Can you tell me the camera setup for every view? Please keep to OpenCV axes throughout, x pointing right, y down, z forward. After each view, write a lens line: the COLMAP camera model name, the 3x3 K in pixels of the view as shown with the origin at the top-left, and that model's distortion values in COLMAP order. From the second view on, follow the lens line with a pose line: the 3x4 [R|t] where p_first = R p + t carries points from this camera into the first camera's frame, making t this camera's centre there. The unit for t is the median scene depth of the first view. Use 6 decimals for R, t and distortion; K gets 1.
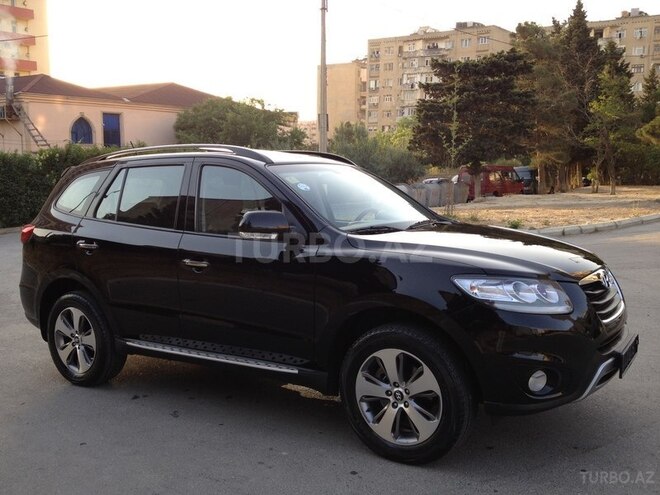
lens RADIAL K [[609.4, 0, 330.0], [0, 609.4, 247.5], [0, 0, 1]] dist [0.100604, -0.203577]
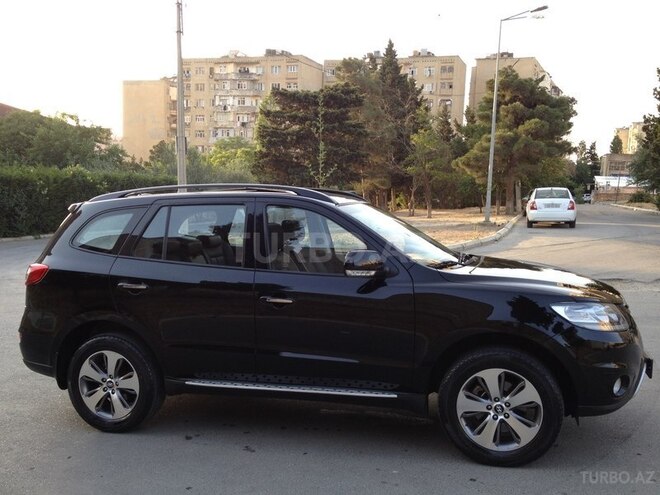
lens RADIAL K [[609.4, 0, 330.0], [0, 609.4, 247.5], [0, 0, 1]] dist [0.100604, -0.203577]
pose [[0.955497, -0.015514, 0.294591, -0.358119], [0.025612, 0.999208, -0.030449, -0.024246], [-0.293885, 0.036639, 0.955138, -0.020131]]
